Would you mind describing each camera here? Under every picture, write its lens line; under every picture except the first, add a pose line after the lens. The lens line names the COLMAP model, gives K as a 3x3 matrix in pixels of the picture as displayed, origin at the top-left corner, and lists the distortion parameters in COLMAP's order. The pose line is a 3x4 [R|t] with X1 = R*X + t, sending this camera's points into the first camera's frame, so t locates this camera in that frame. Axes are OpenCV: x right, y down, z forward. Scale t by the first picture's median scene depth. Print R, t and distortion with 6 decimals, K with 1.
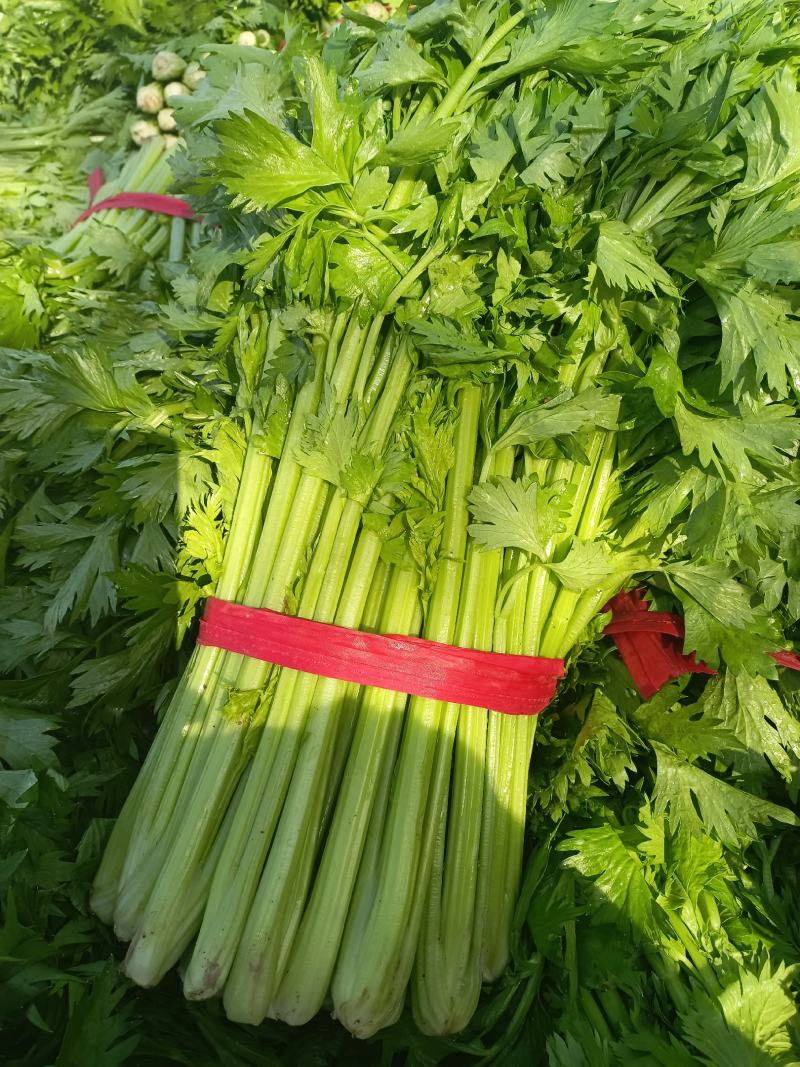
lens RADIAL K [[789.1, 0, 399.2], [0, 789.1, 479.4], [0, 0, 1]] dist [-0.047496, 0.055208]
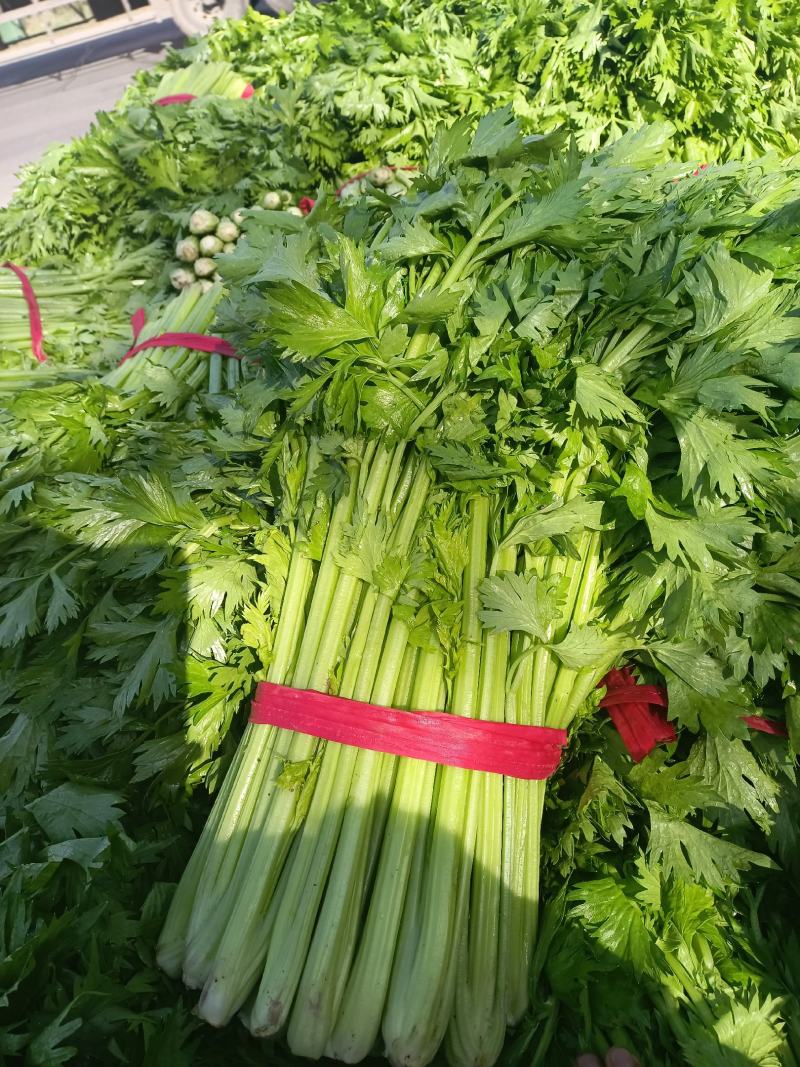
lens RADIAL K [[766.3, 0, 405.9], [0, 766.3, 510.6], [0, 0, 1]] dist [-0.027848, 0.006128]
pose [[0.999760, -0.021808, 0.001938, -0.023241], [0.021894, 0.995260, -0.094750, 0.010662], [0.000137, 0.094770, 0.995499, -0.161664]]
